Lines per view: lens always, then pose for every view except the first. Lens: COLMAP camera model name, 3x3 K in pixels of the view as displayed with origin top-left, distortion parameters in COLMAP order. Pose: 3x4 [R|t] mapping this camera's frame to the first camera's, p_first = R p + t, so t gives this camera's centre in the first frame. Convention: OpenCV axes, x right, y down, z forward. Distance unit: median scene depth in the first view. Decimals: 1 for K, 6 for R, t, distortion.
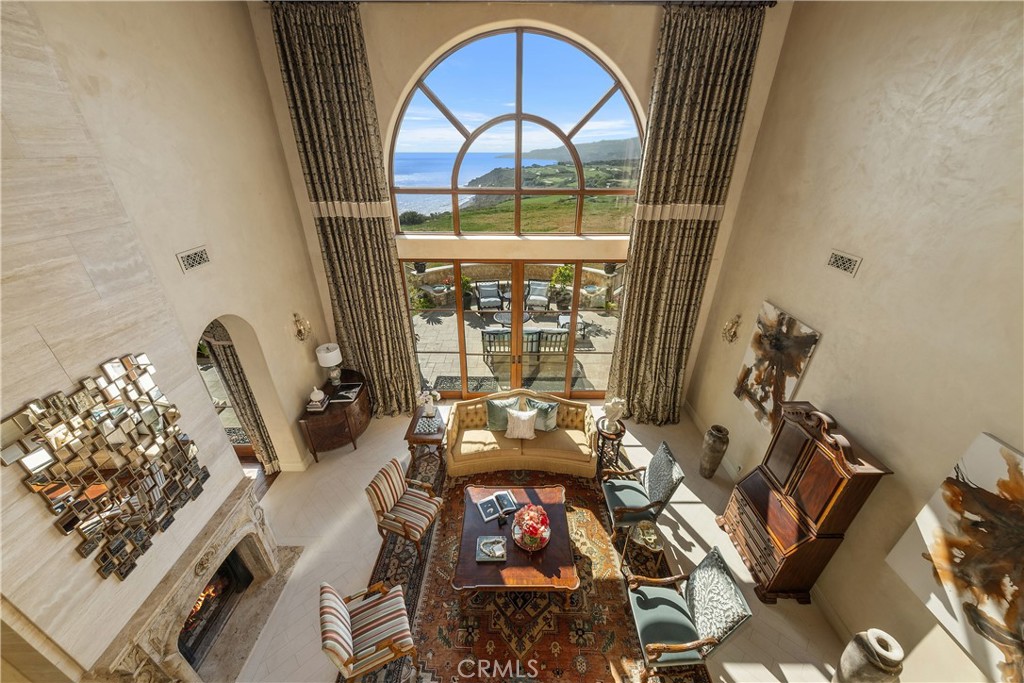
lens RADIAL K [[373.9, 0, 511.3], [0, 373.9, 346.7], [0, 0, 1]] dist [0.005585, -0.000468]
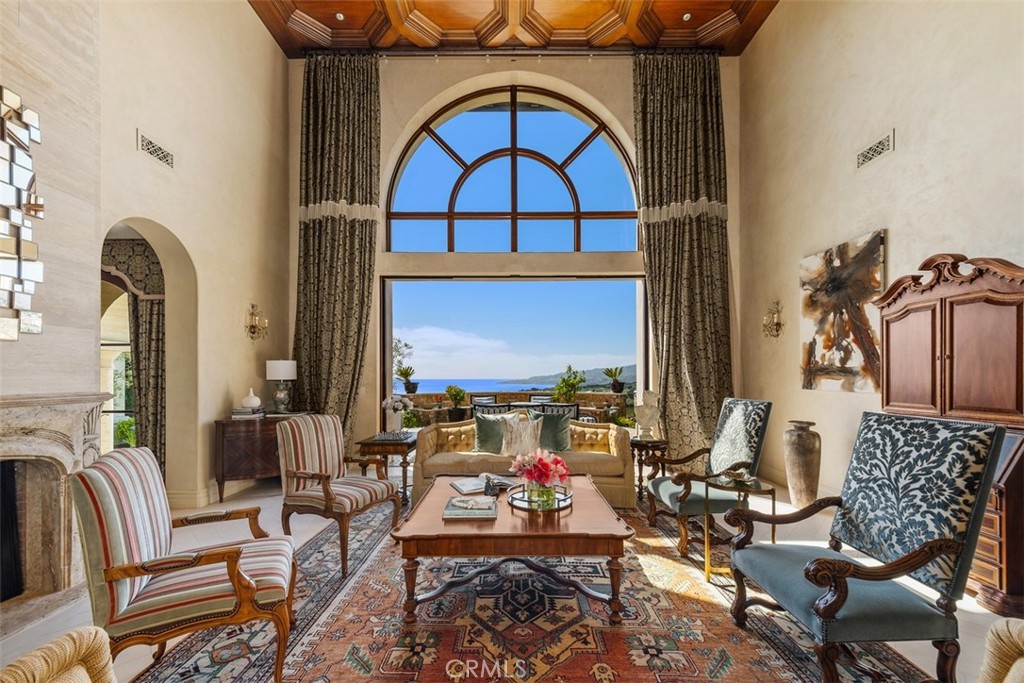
lens RADIAL K [[396.6, 0, 509.8], [0, 396.6, 375.9], [0, 0, 1]] dist [0.008603, -0.000361]
pose [[0.999966, -0.007632, -0.003235, 0.008607], [0.005215, 0.882577, -0.470139, 0.577650], [0.006443, 0.470106, 0.882587, 0.333929]]
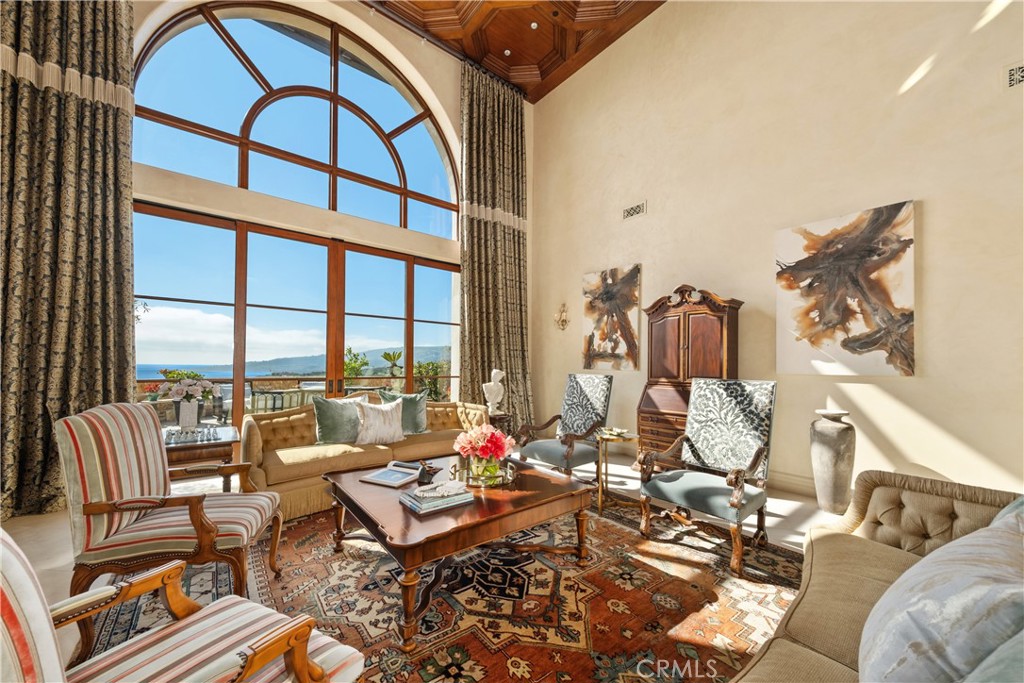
lens RADIAL K [[381.6, 0, 514.4], [0, 381.6, 361.4], [0, 0, 1]] dist [0.006532, -0.000281]
pose [[0.778478, 0.009659, 0.627597, -0.261486], [0.287424, 0.883402, -0.370119, 0.534790], [-0.557996, 0.468516, 0.684933, 0.456205]]
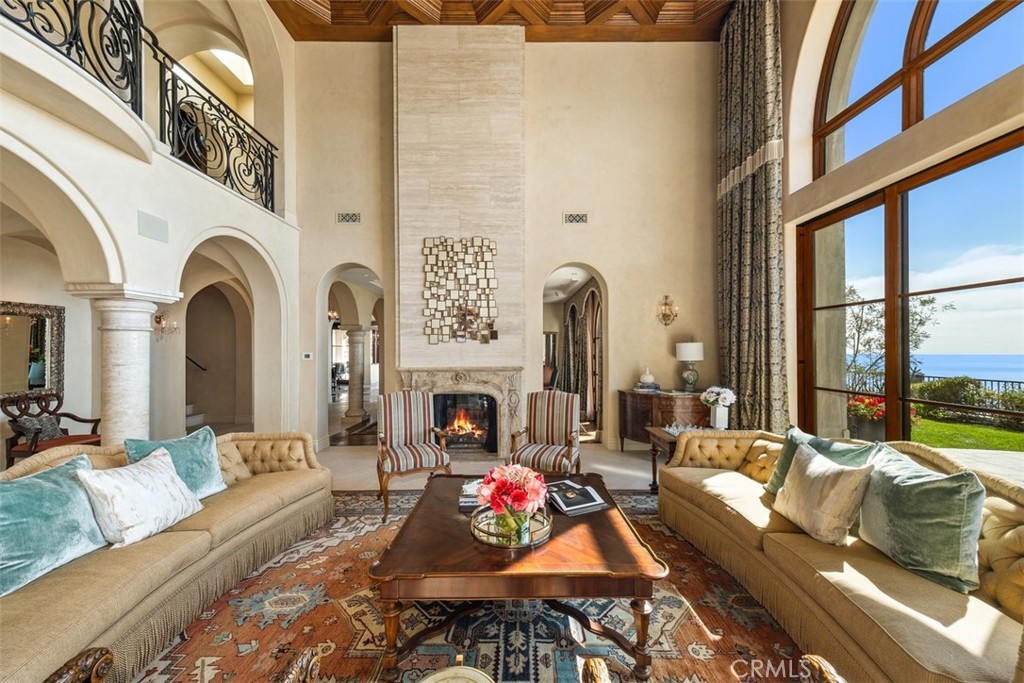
lens RADIAL K [[367.3, 0, 514.9], [0, 367.3, 351.7], [0, 0, 1]] dist [0.000591, -0.000027]
pose [[0.005319, -0.001175, -0.999985, 0.481511], [-0.463351, 0.886168, -0.003506, 0.281745], [0.886159, 0.463363, 0.004169, 0.840430]]
